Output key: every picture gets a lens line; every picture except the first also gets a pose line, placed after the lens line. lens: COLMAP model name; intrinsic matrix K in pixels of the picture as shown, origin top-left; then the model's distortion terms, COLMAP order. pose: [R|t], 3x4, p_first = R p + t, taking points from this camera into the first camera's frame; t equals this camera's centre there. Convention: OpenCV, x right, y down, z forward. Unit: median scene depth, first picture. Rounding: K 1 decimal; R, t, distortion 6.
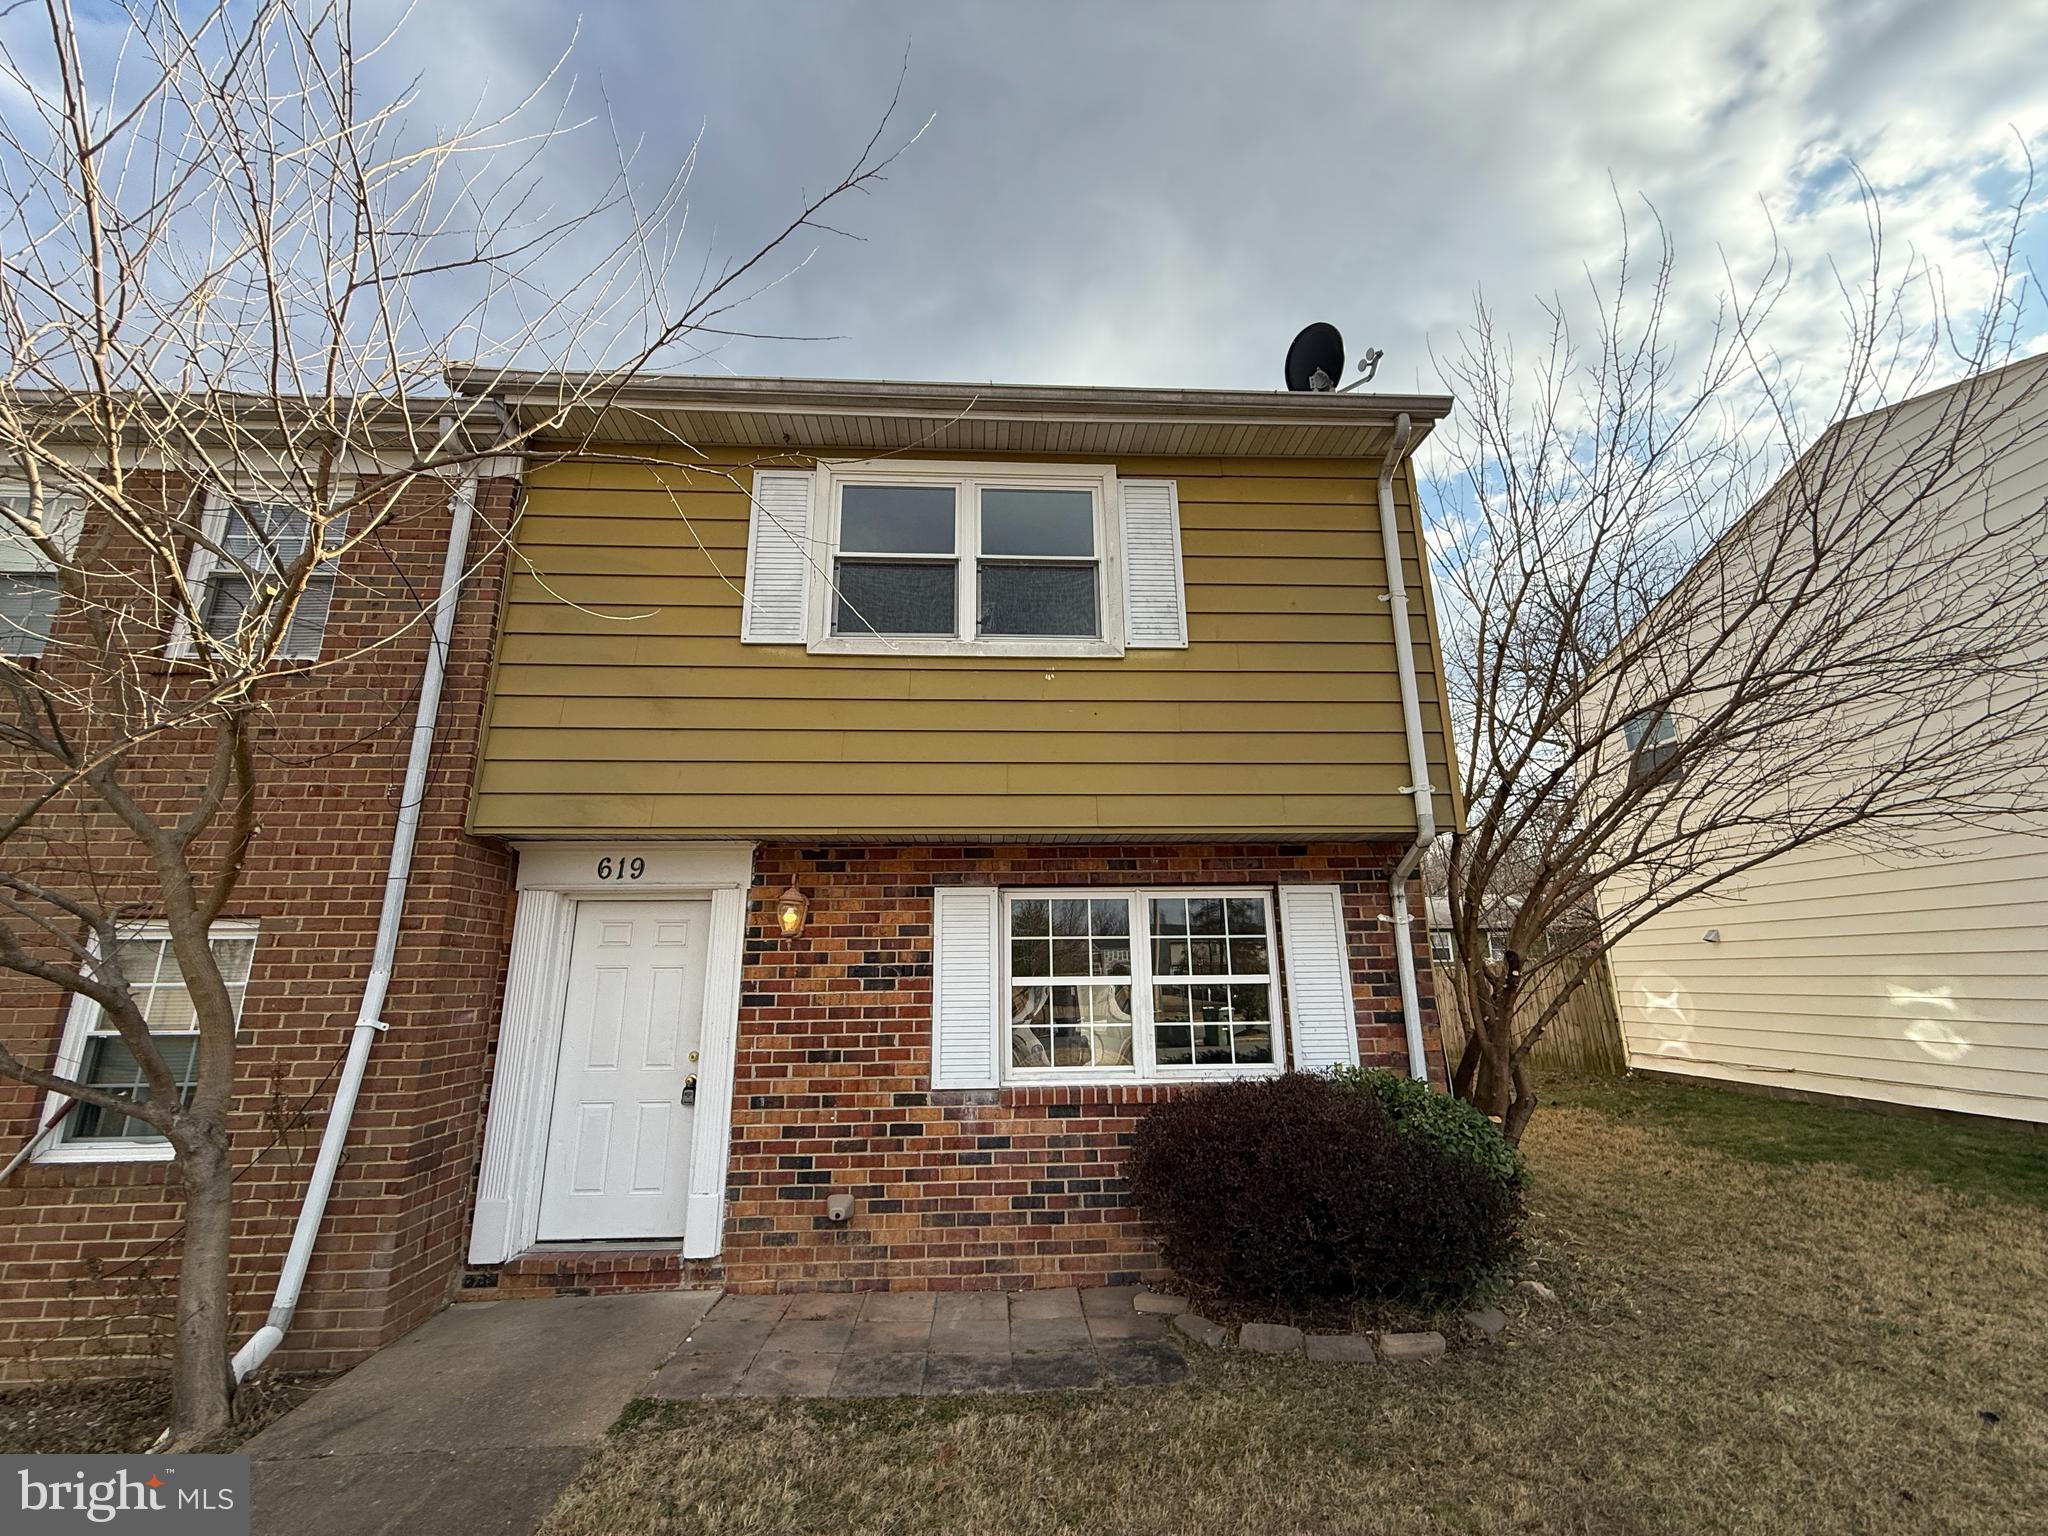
lens RADIAL K [[815.2, 0, 1021.6], [0, 815.2, 770.1], [0, 0, 1]] dist [-0.002850, 0.000395]
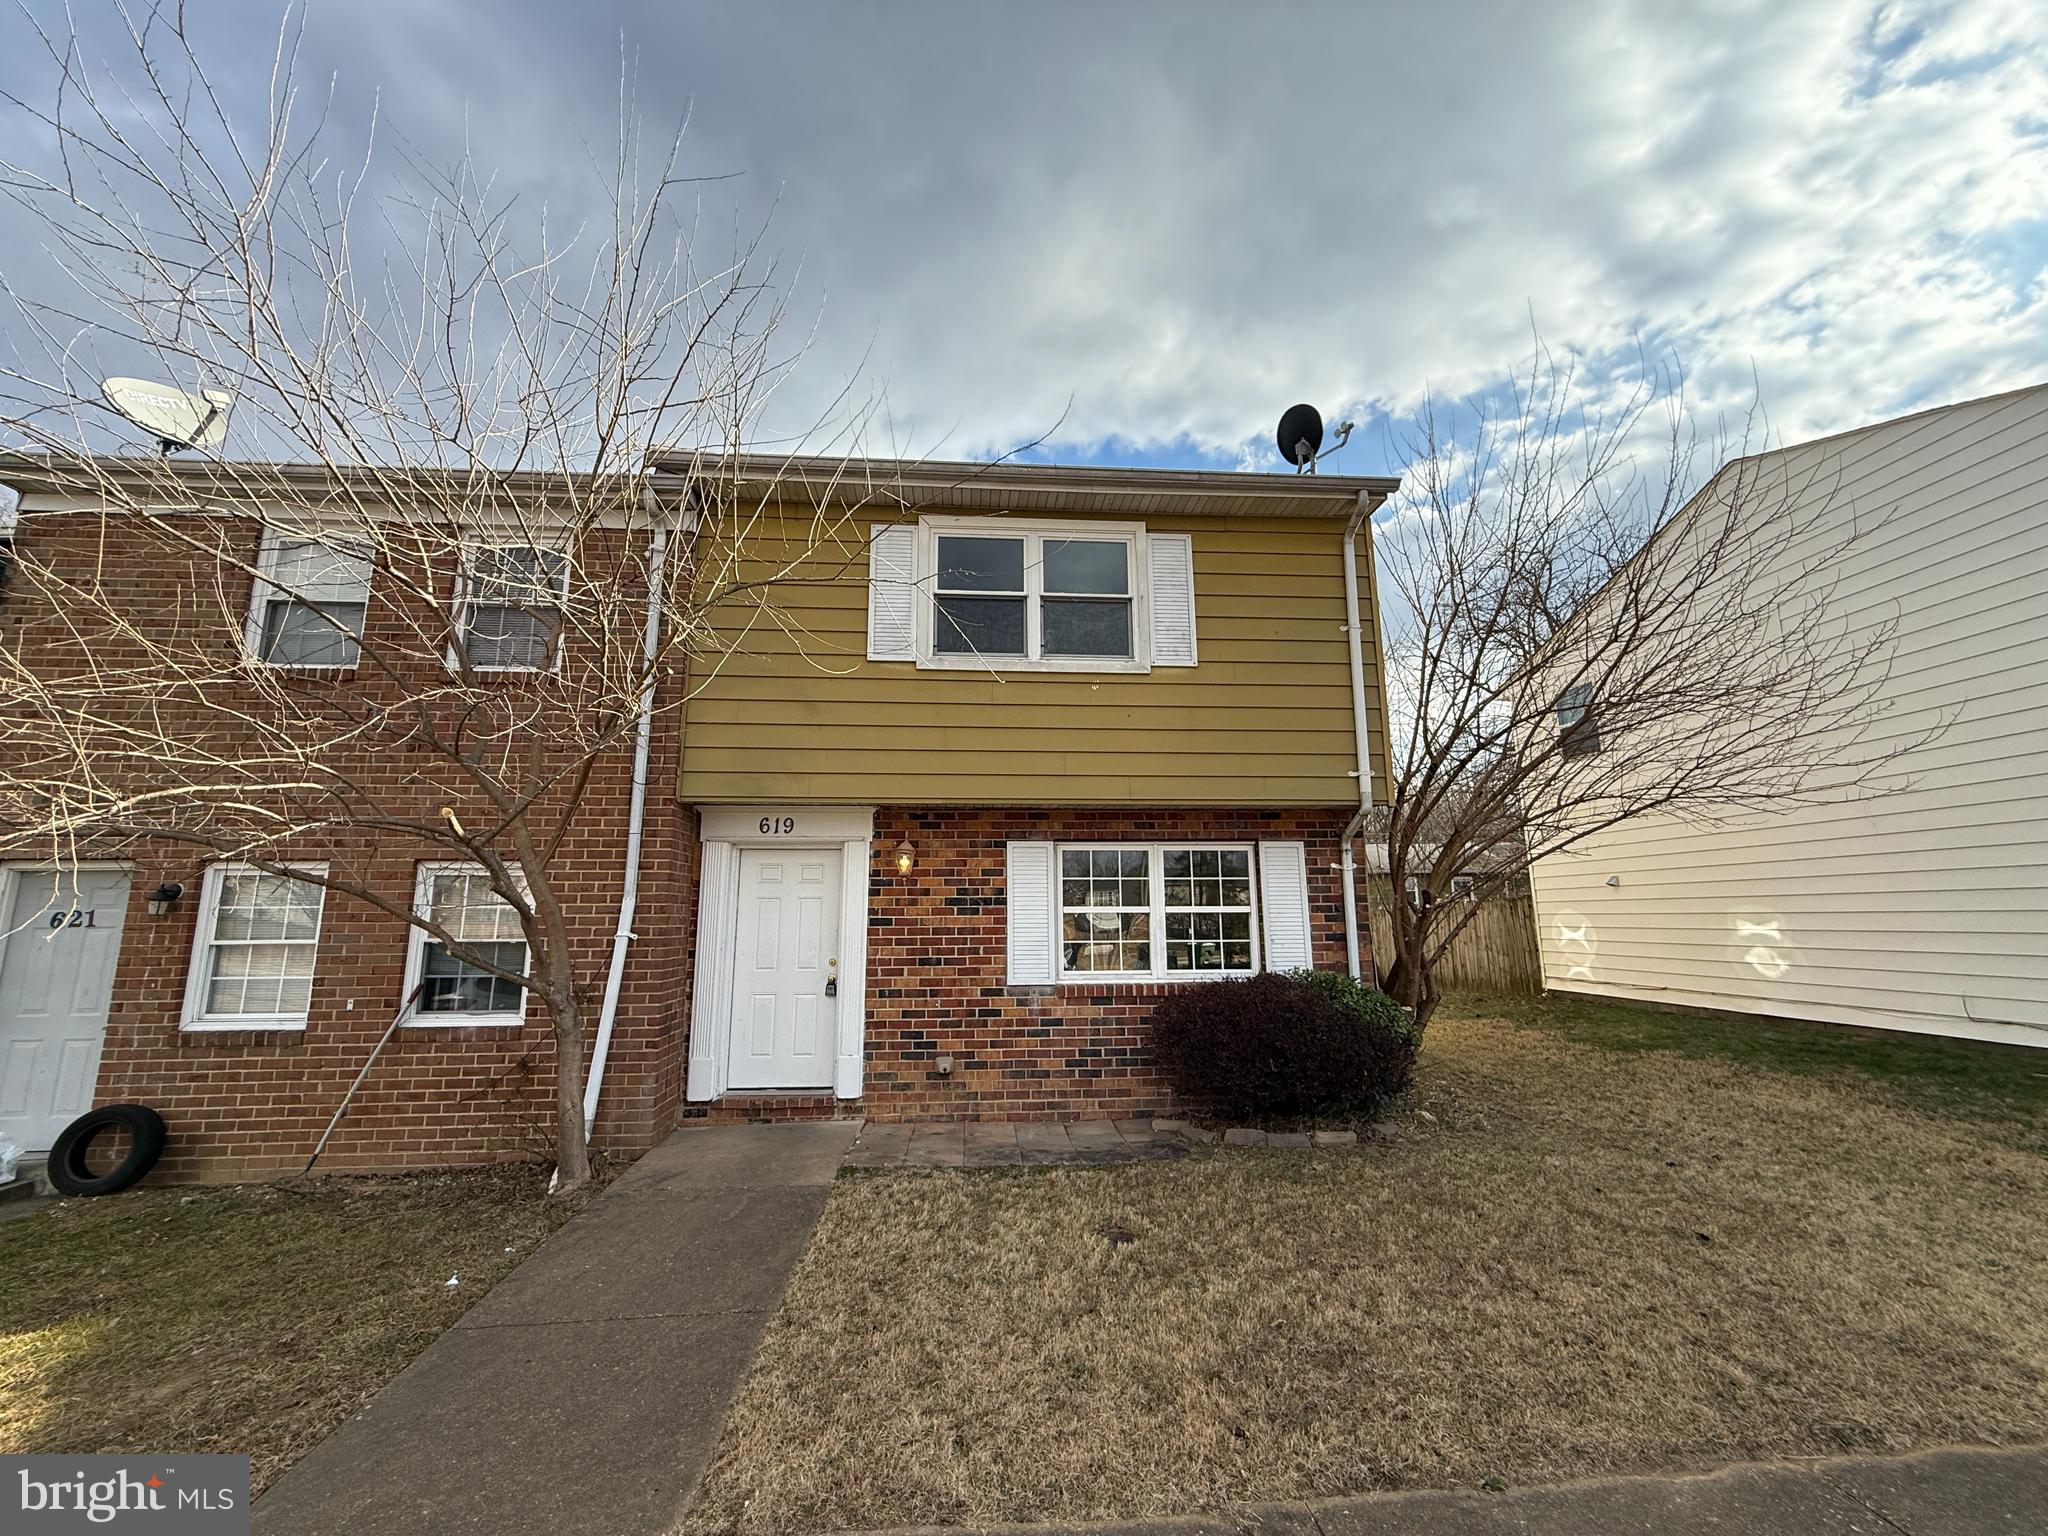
lens RADIAL K [[815.2, 0, 1022.5], [0, 815.2, 770.7], [0, 0, 1]] dist [-0.002850, 0.000395]
pose [[0.999763, 0.009176, 0.019746, -0.113619], [-0.010542, 0.997475, 0.070238, -0.071618], [-0.019052, -0.070430, 0.997335, -0.360713]]
